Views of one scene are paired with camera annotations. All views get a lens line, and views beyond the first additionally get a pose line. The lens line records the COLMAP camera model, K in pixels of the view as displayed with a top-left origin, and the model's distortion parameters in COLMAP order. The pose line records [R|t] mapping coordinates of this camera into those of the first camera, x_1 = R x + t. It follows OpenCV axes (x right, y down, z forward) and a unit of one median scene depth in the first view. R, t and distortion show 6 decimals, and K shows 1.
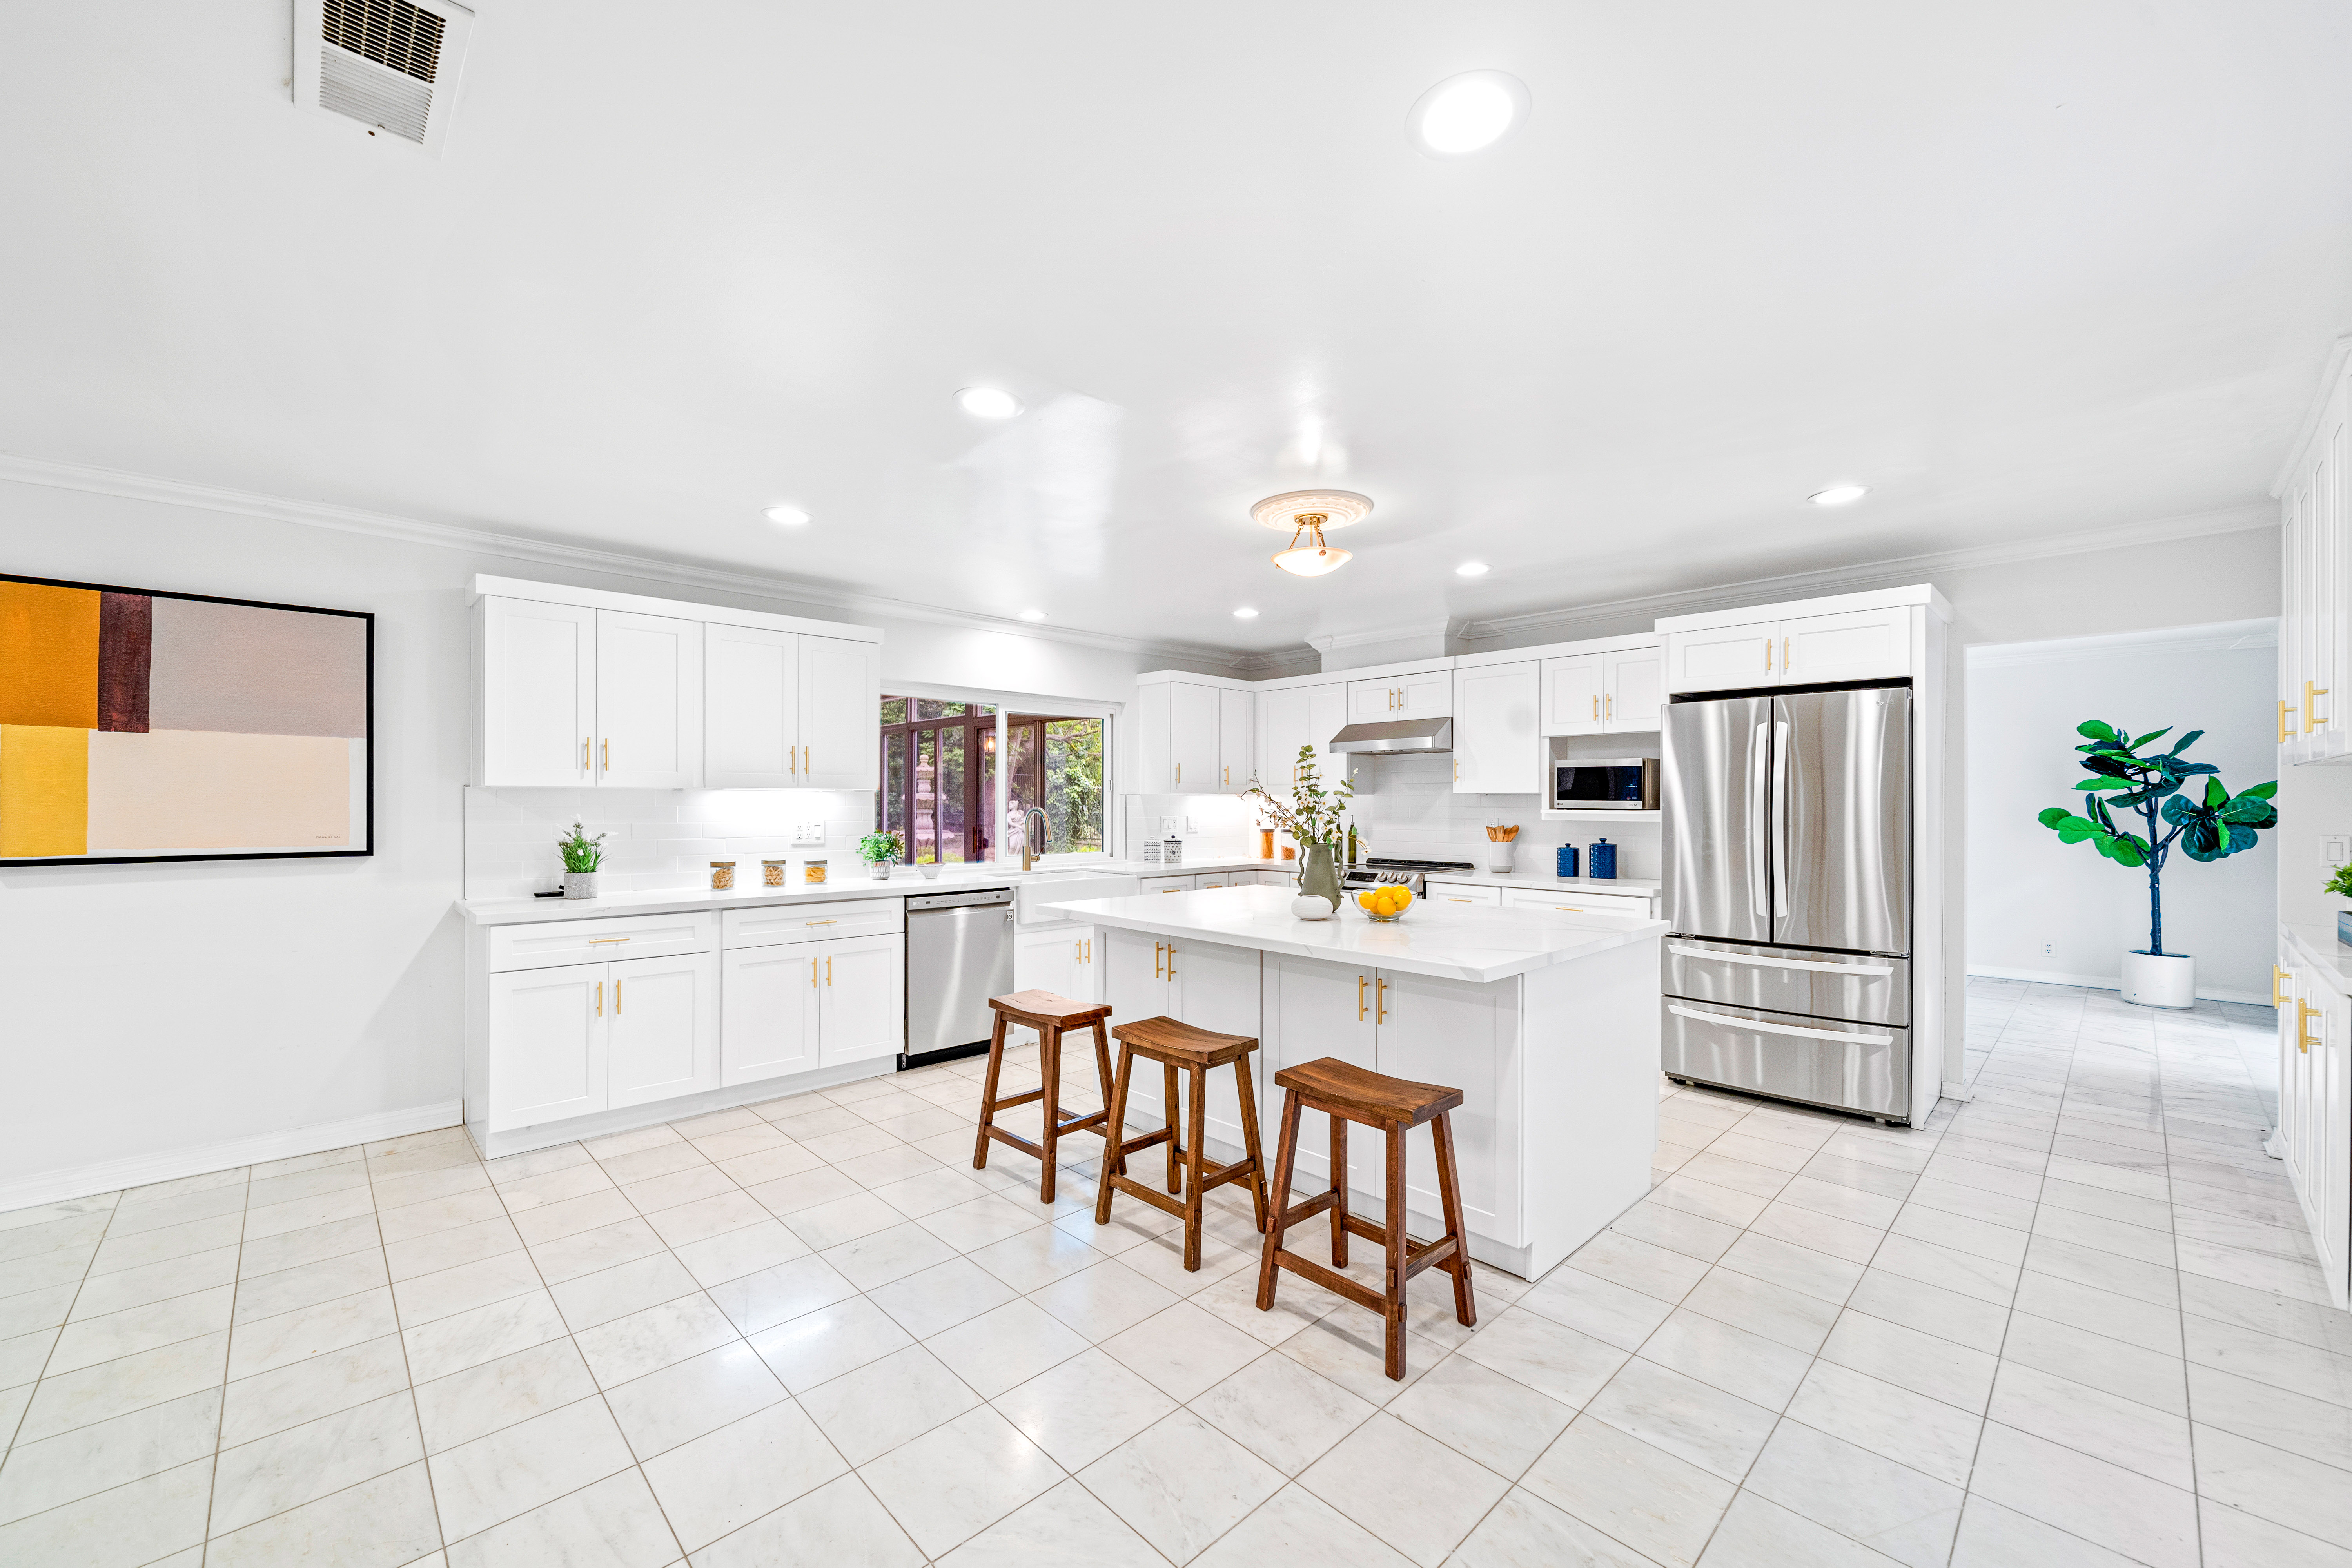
lens RADIAL K [[924.4, 0, 1168.2], [0, 924.4, 797.8], [0, 0, 1]] dist [-0.003027, -0.000268]
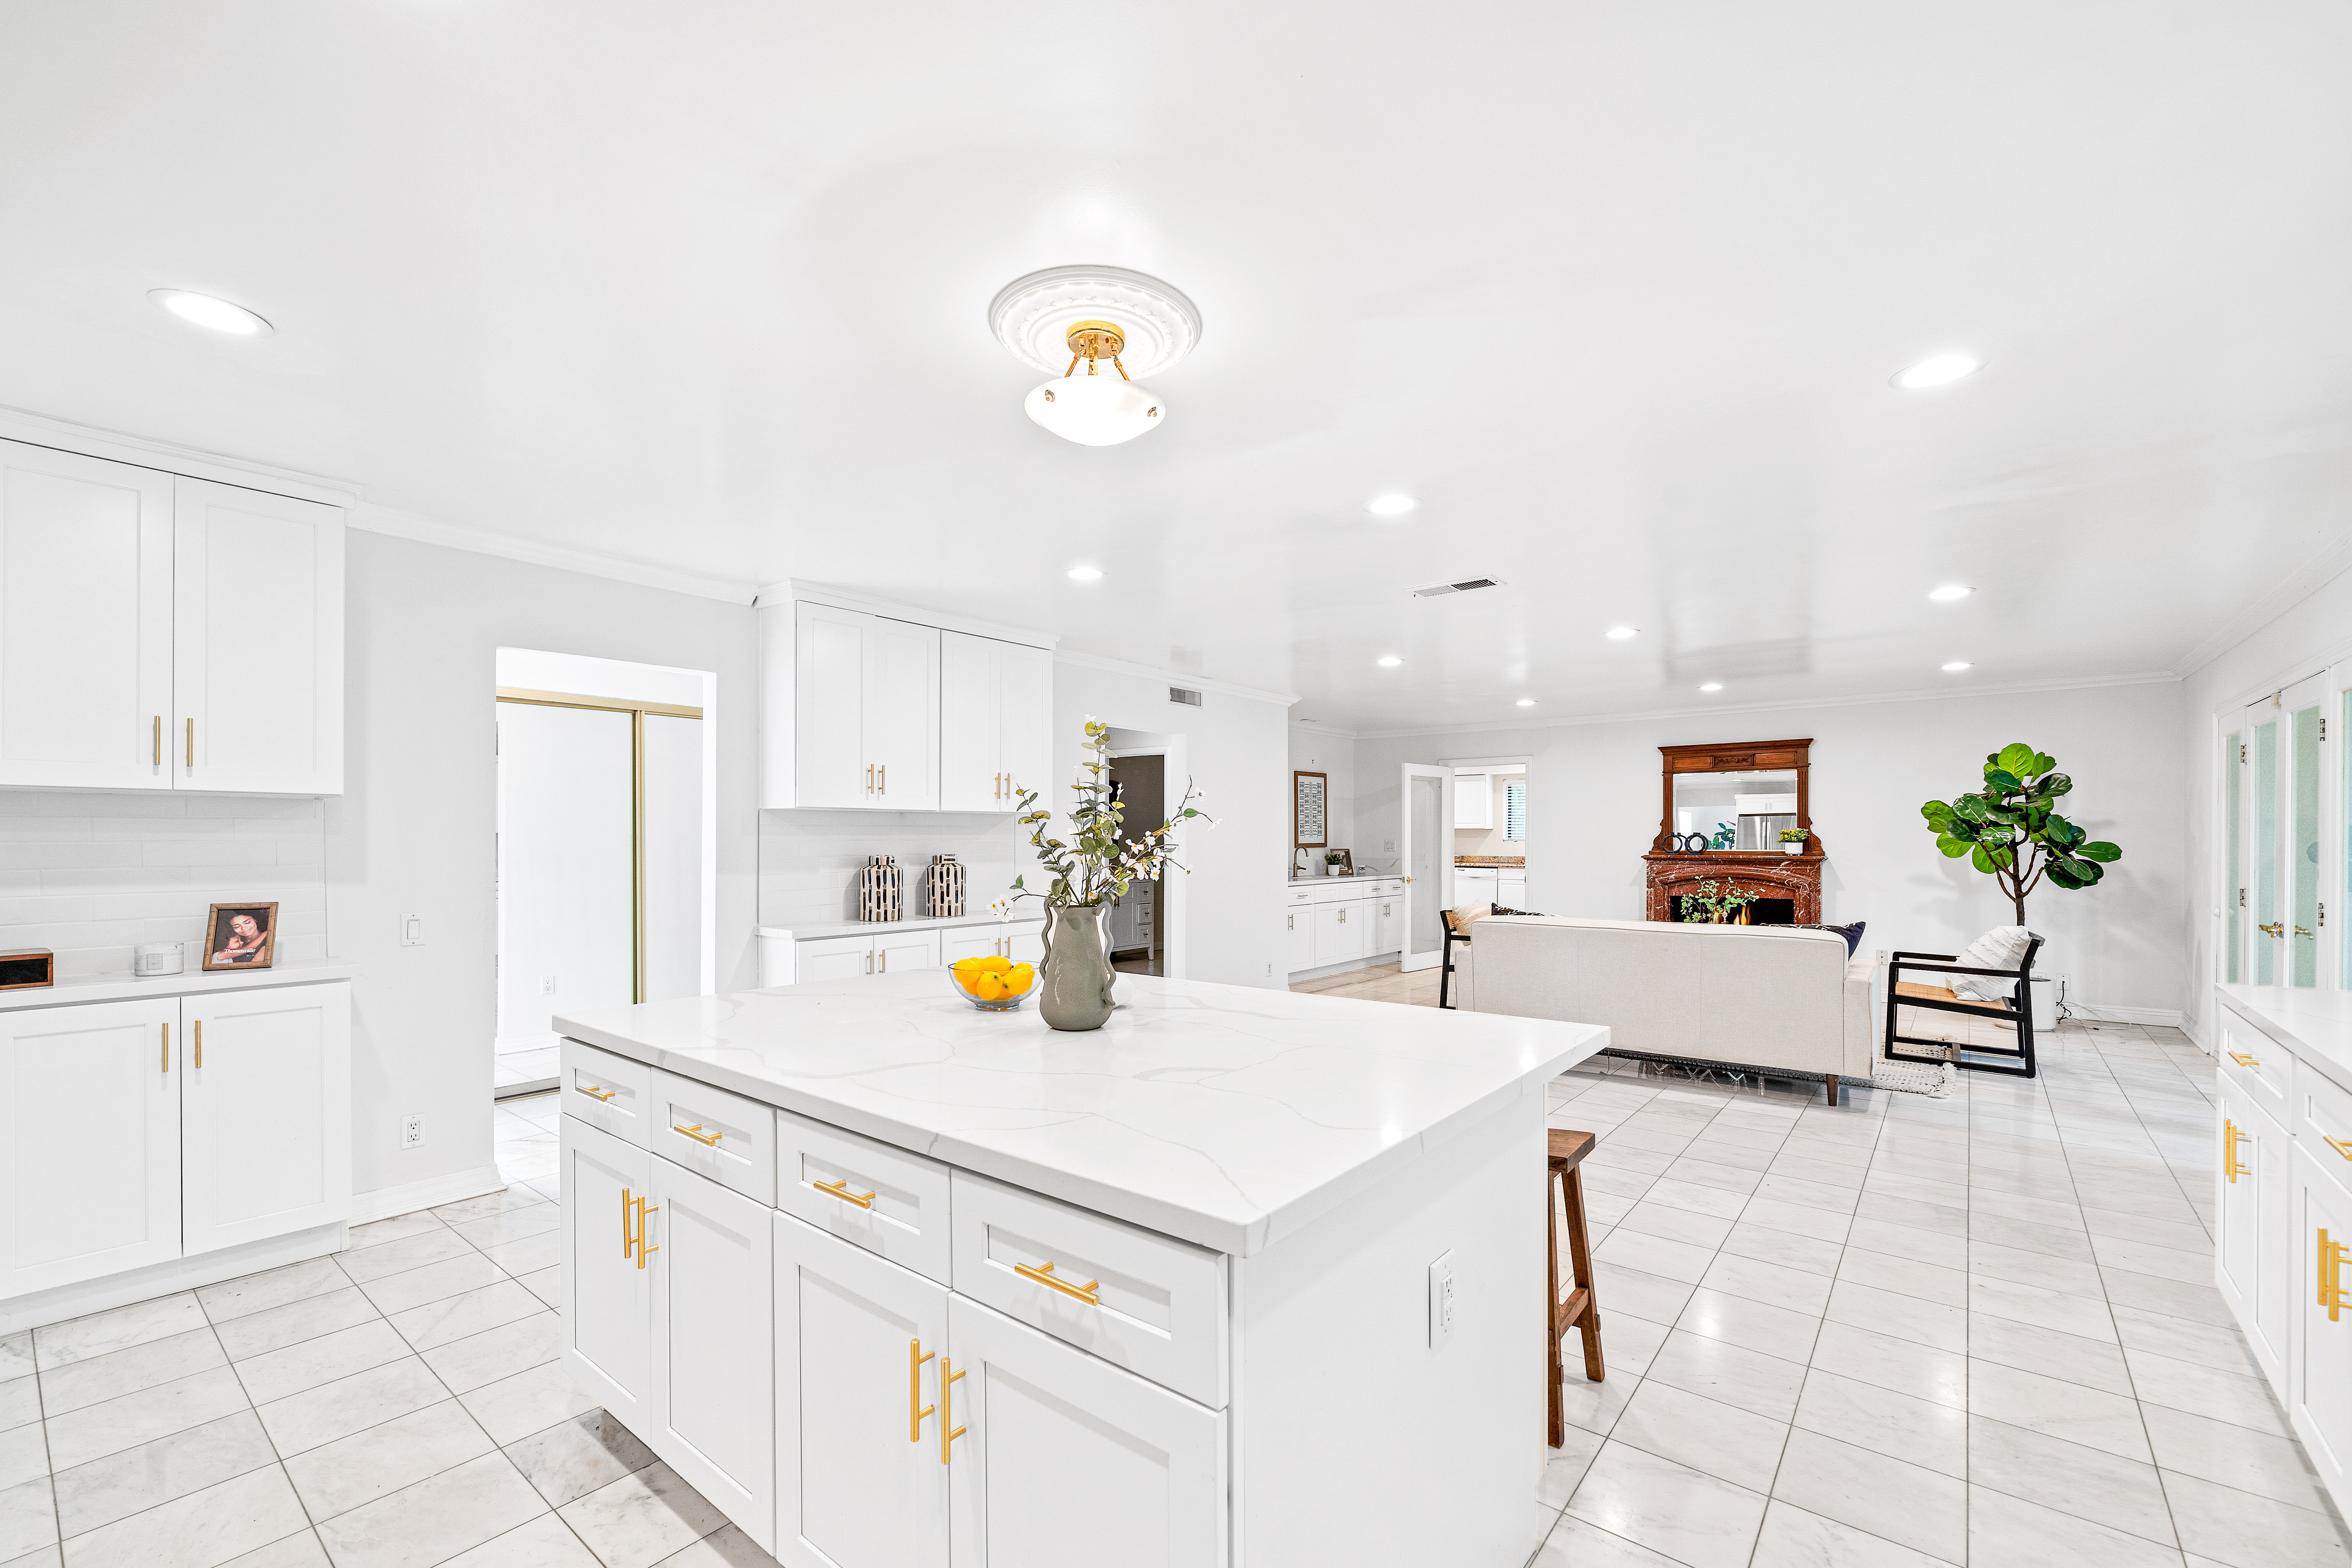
lens RADIAL K [[988.9, 0, 1174.2], [0, 988.9, 830.6], [0, 0, 1]] dist [-0.001685, -0.000270]
pose [[-0.990670, -0.001010, -0.136276, 0.127071], [-0.000037, 0.999975, -0.007138, 0.004777], [0.136280, -0.007066, -0.990645, 1.085683]]
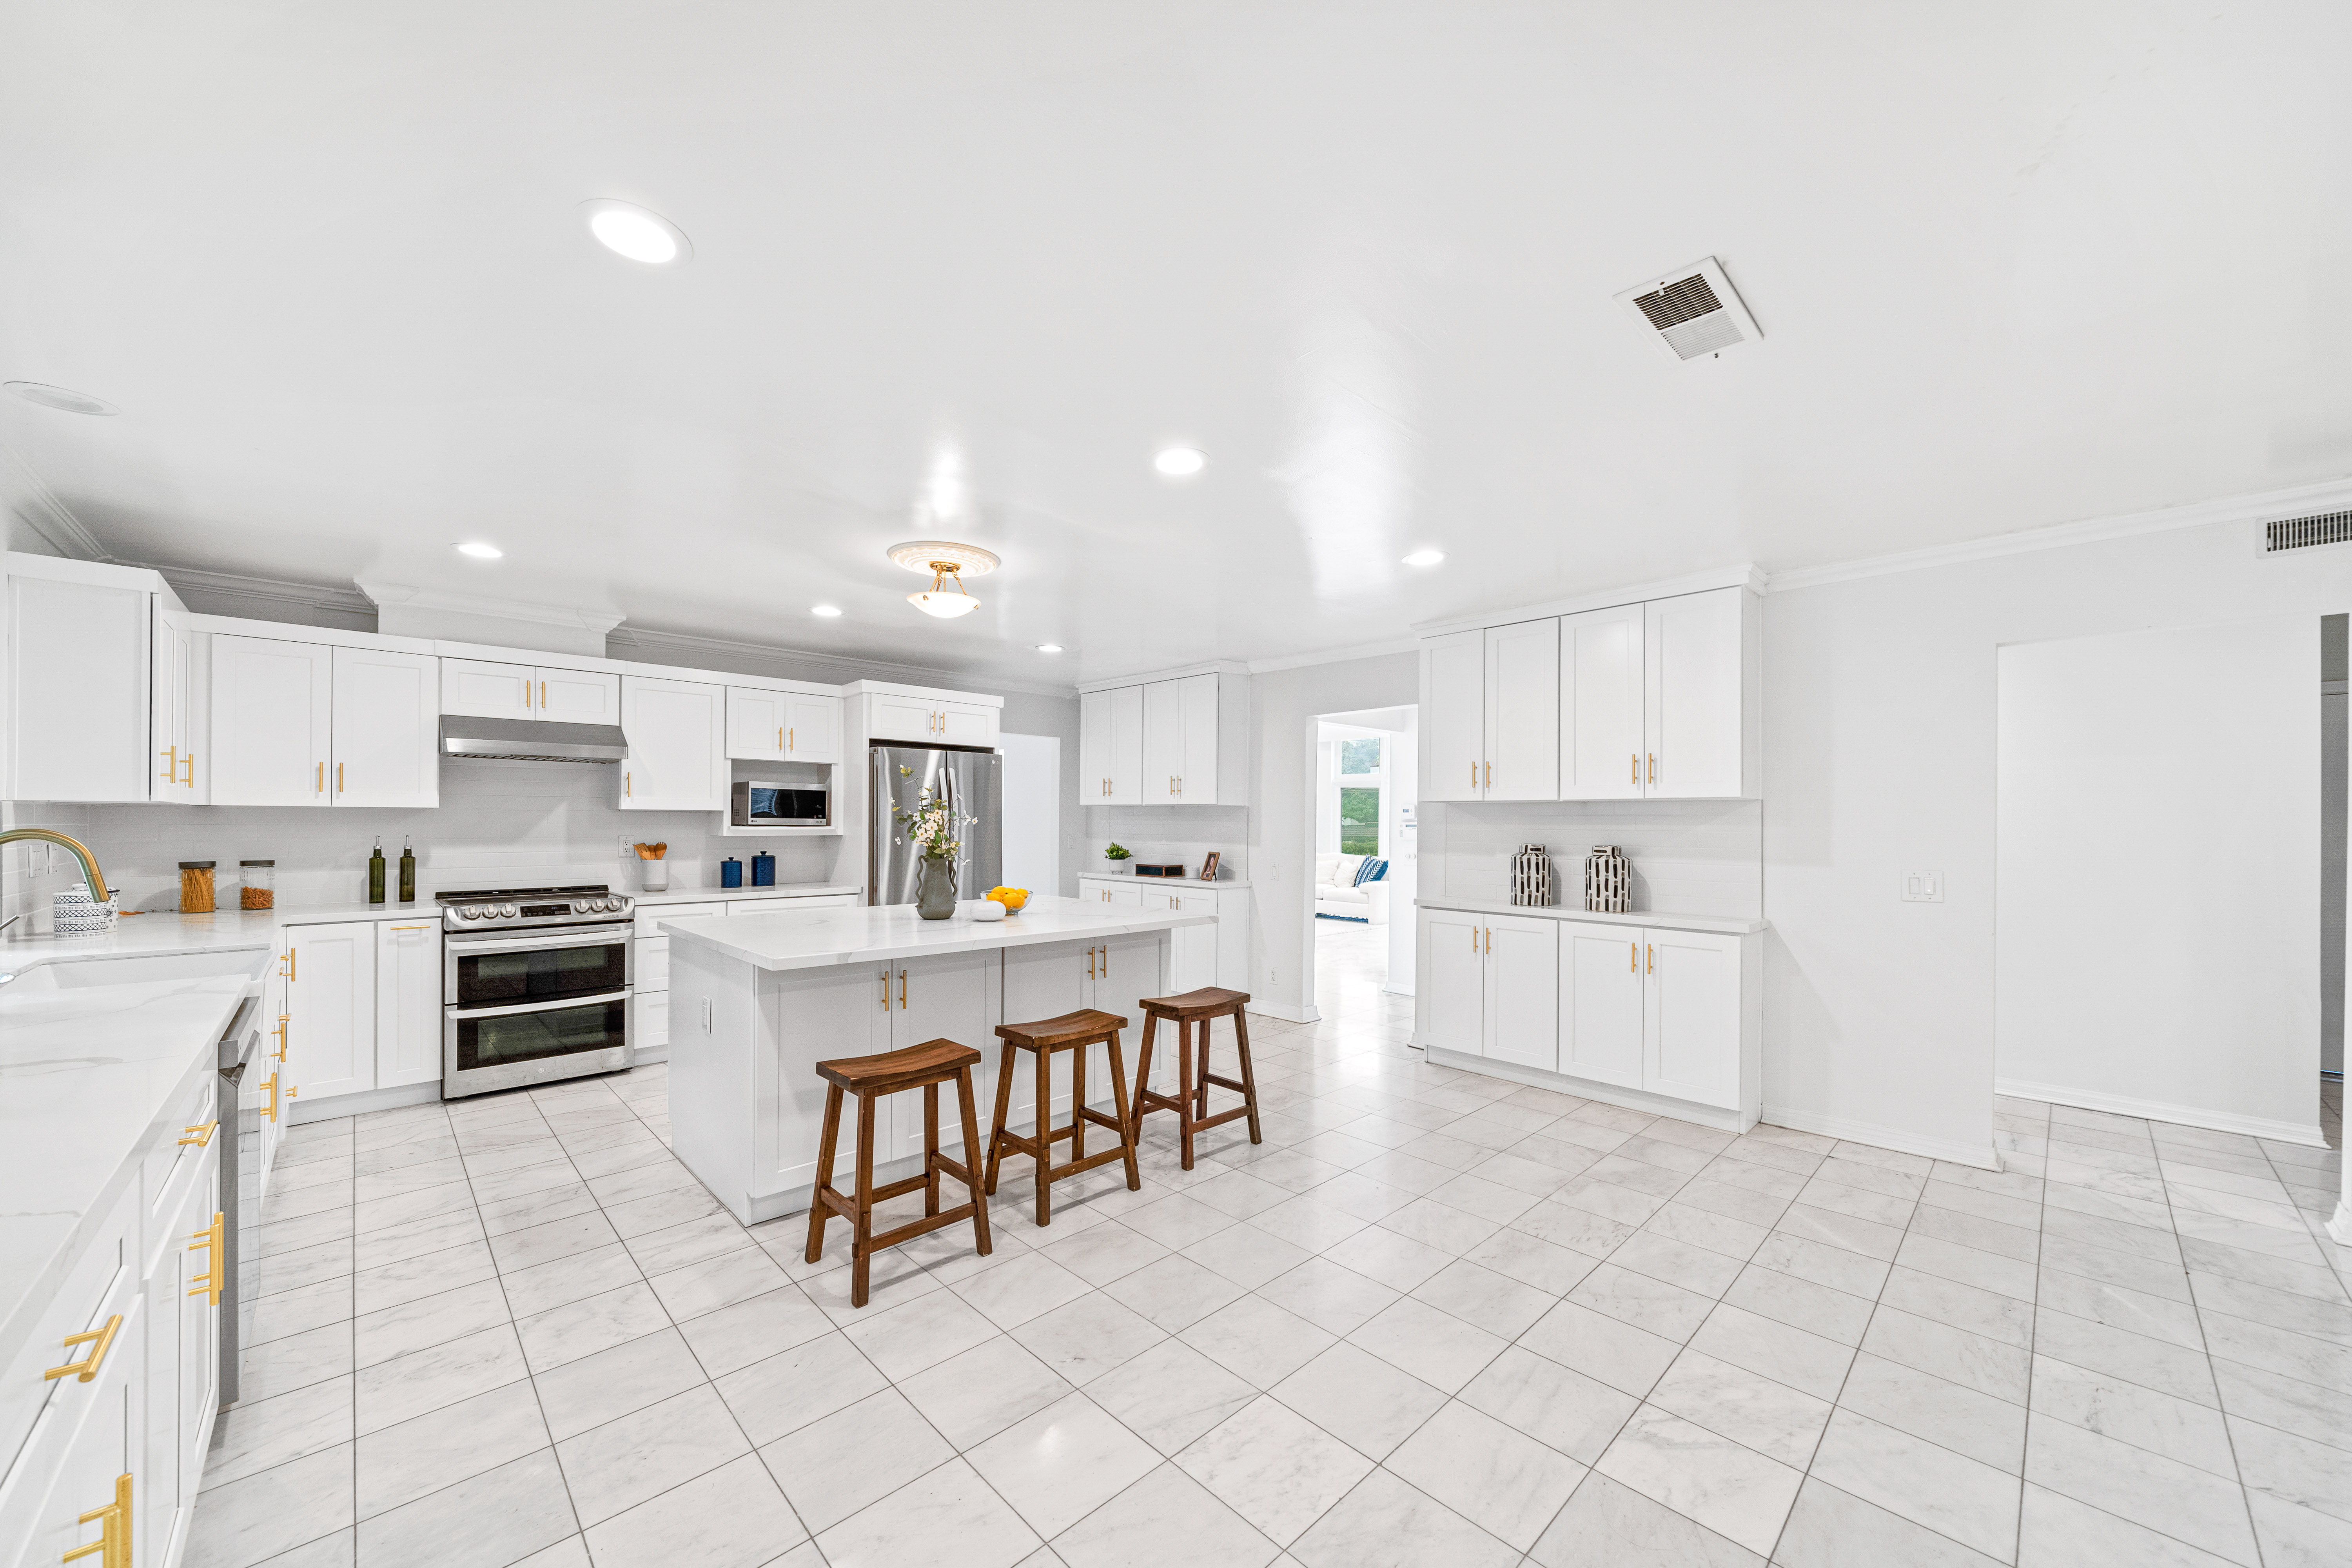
lens RADIAL K [[863.9, 0, 1172.0], [0, 863.9, 816.4], [0, 0, 1]] dist [-0.002904, -0.000203]
pose [[-0.003613, 0.005261, 0.999980, -0.593847], [-0.008716, 0.999948, -0.005292, 0.002104], [-0.999955, -0.008735, -0.003567, 0.488172]]
